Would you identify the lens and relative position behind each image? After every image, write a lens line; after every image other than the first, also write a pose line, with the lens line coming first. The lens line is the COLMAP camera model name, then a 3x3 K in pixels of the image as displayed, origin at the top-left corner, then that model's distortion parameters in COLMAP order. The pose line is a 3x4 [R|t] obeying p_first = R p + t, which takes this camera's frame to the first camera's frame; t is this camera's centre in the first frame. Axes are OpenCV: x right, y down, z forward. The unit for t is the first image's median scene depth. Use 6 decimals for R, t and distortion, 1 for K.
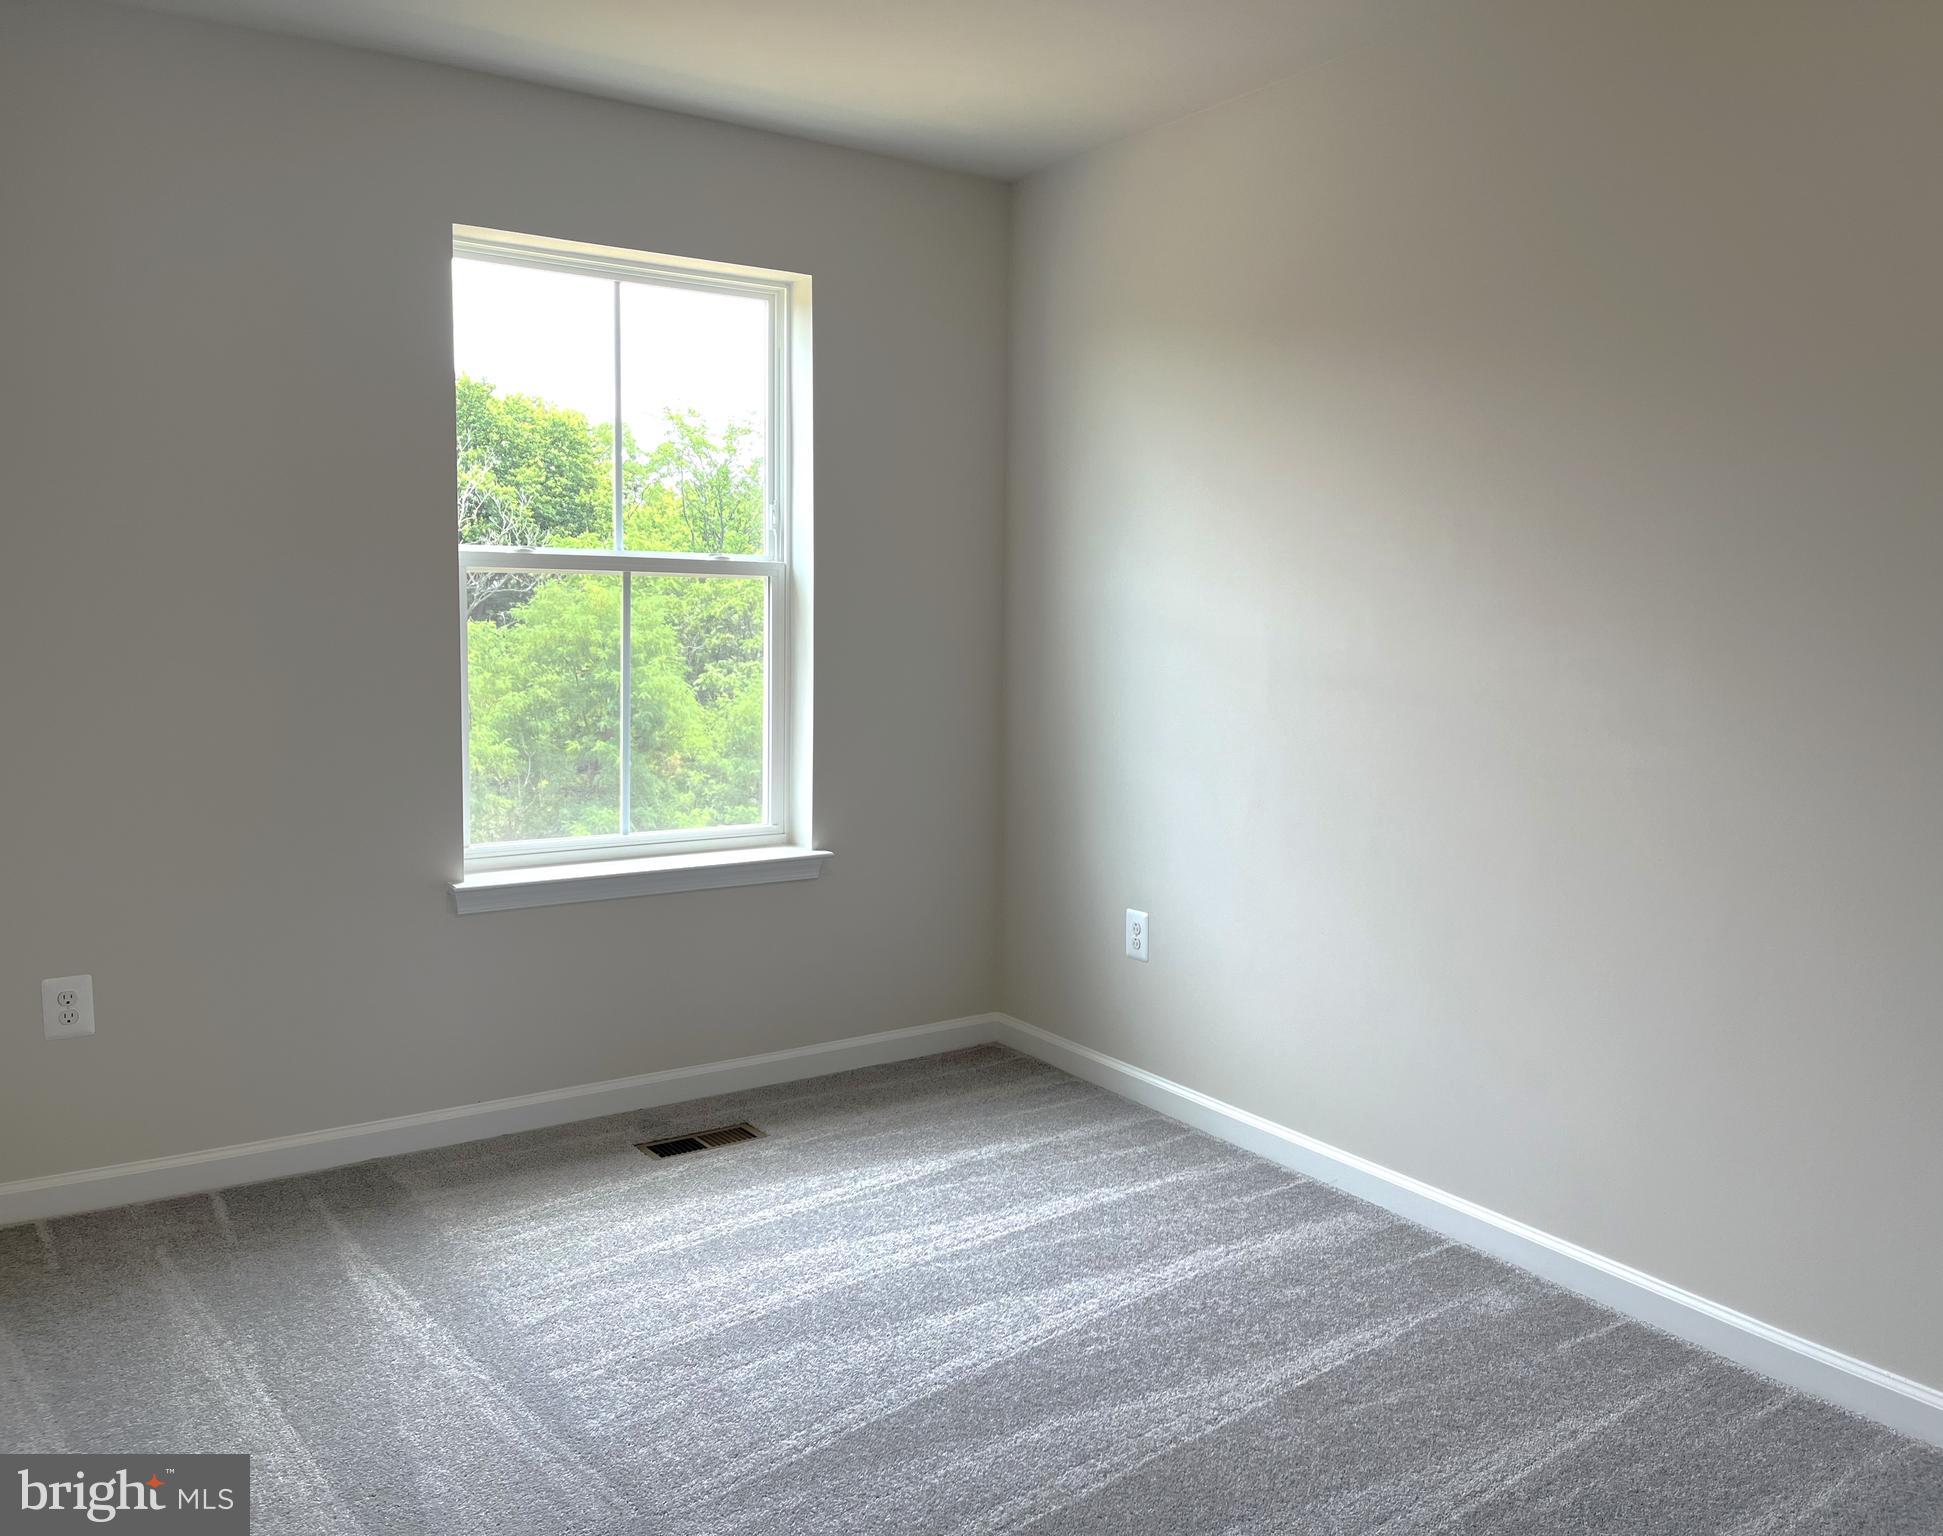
lens RADIAL K [[1549.1, 0, 966.4], [0, 1549.1, 762.8], [0, 0, 1]] dist [-0.062997, -0.000249]
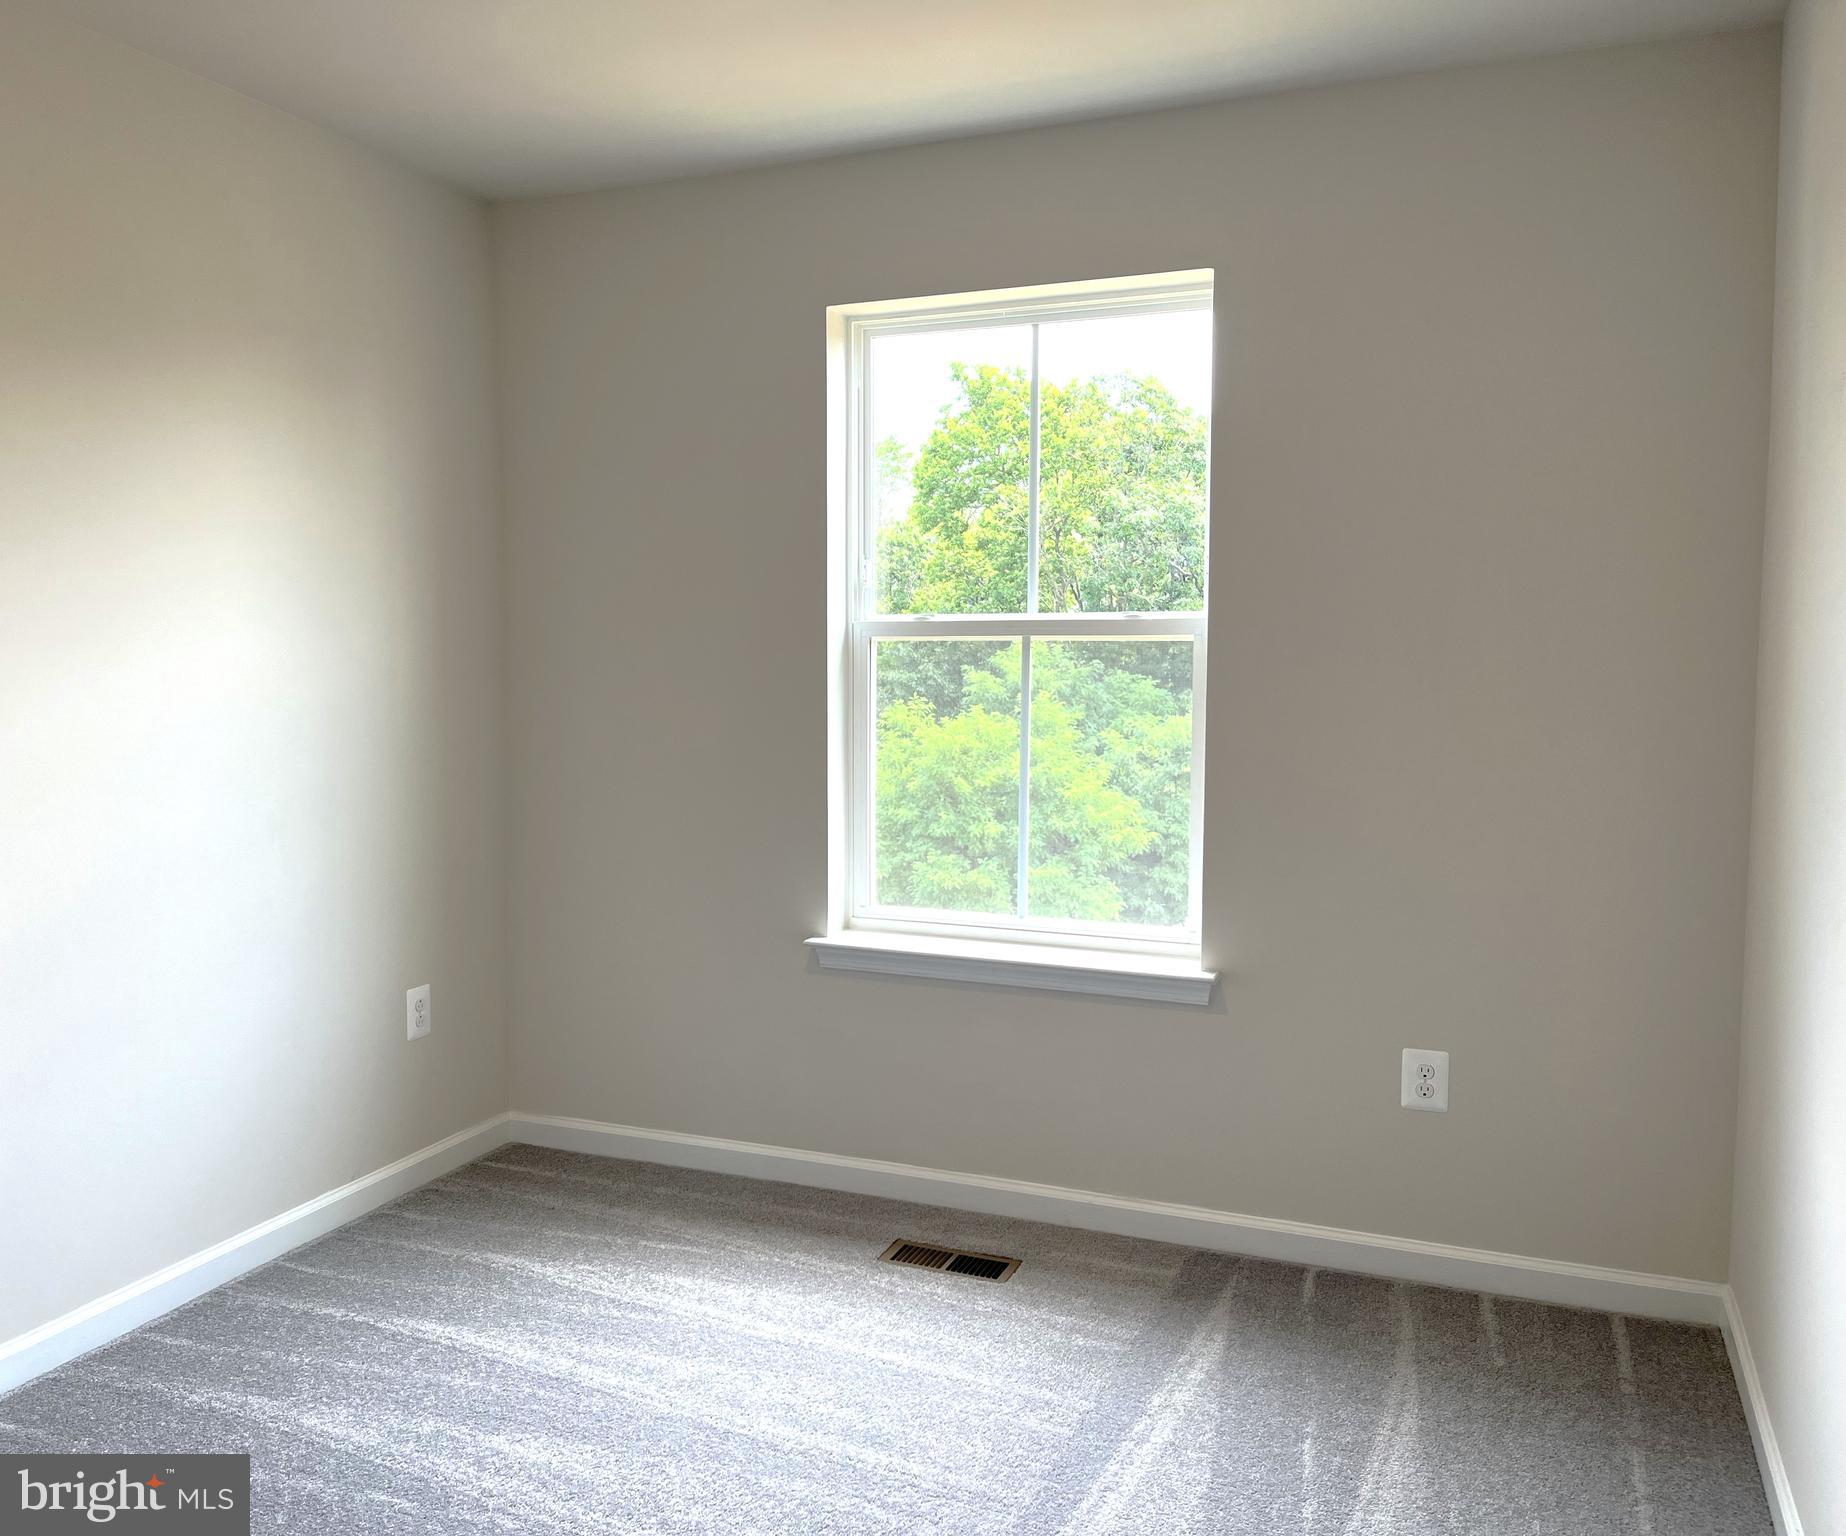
lens RADIAL K [[1558.0, 0, 920.1], [0, 1558.0, 782.0], [0, 0, 1]] dist [0.023188, -0.002712]
pose [[0.499917, 0.042865, -0.865012, 0.570661], [-0.092763, 0.995679, -0.004270, -0.026551], [0.861091, 0.082375, 0.501733, 0.487012]]
